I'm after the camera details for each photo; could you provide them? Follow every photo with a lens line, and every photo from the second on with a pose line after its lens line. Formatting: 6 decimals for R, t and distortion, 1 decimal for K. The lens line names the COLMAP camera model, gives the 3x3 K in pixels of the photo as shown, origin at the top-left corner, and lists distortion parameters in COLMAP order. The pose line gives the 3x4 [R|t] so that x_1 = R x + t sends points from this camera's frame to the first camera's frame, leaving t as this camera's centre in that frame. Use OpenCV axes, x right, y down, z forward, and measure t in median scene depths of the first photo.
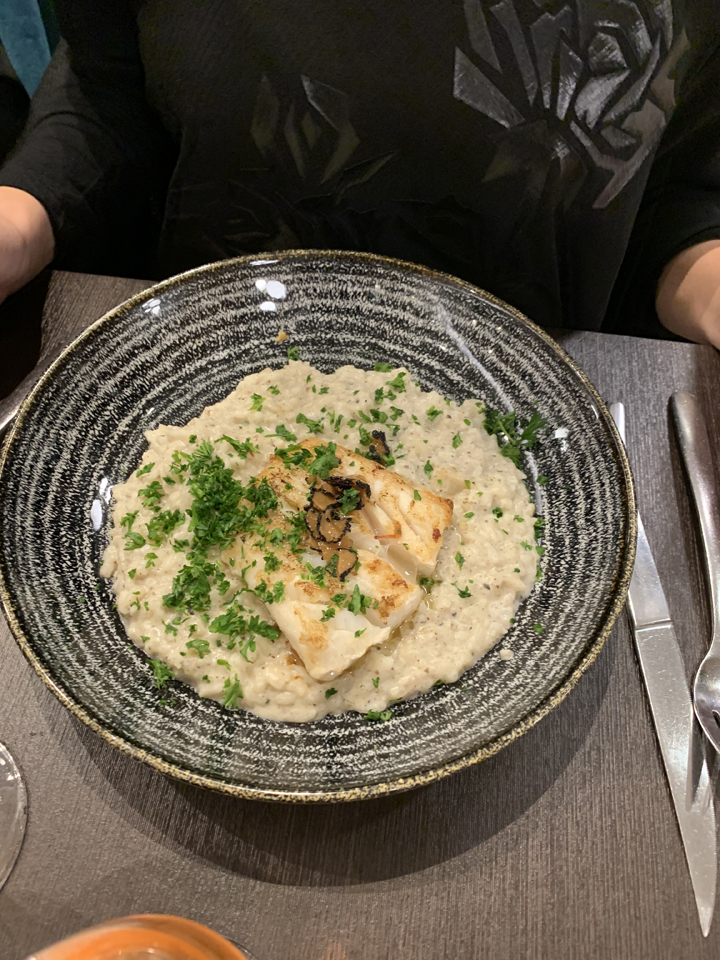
lens RADIAL K [[745.8, 0, 355.9], [0, 745.8, 491.9], [0, 0, 1]] dist [0.011261, -0.016132]
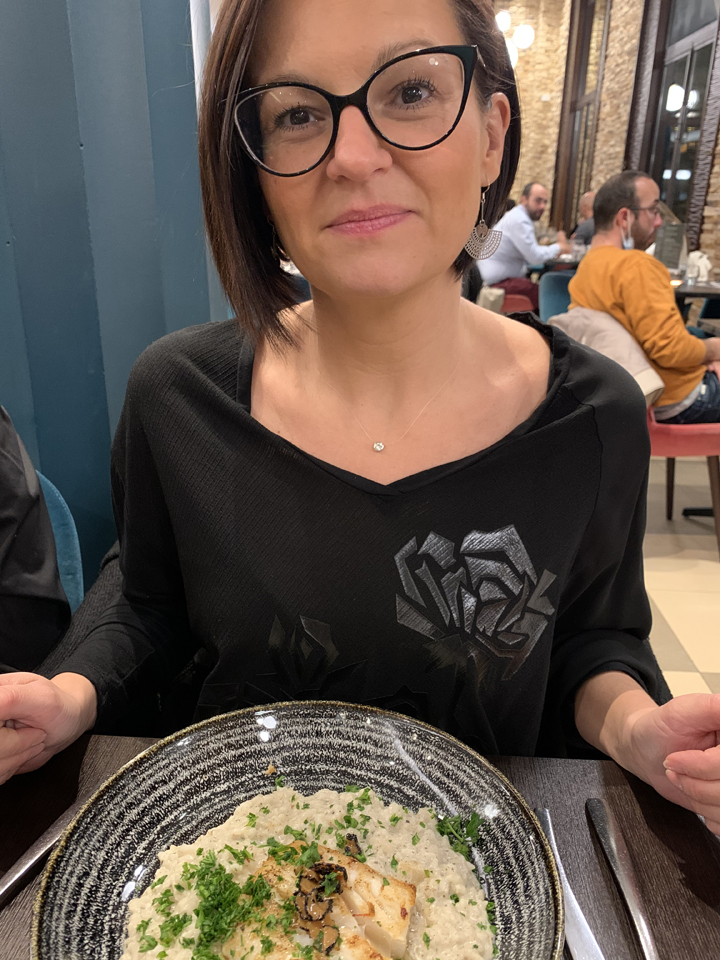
lens RADIAL K [[745.8, 0, 365.3], [0, 745.8, 486.4], [0, 0, 1]] dist [0.011261, -0.016132]
pose [[0.996869, -0.040976, 0.067632, -0.006643], [0.073507, 0.795467, -0.601522, 0.208046], [-0.029152, 0.604610, 0.795988, -0.345263]]
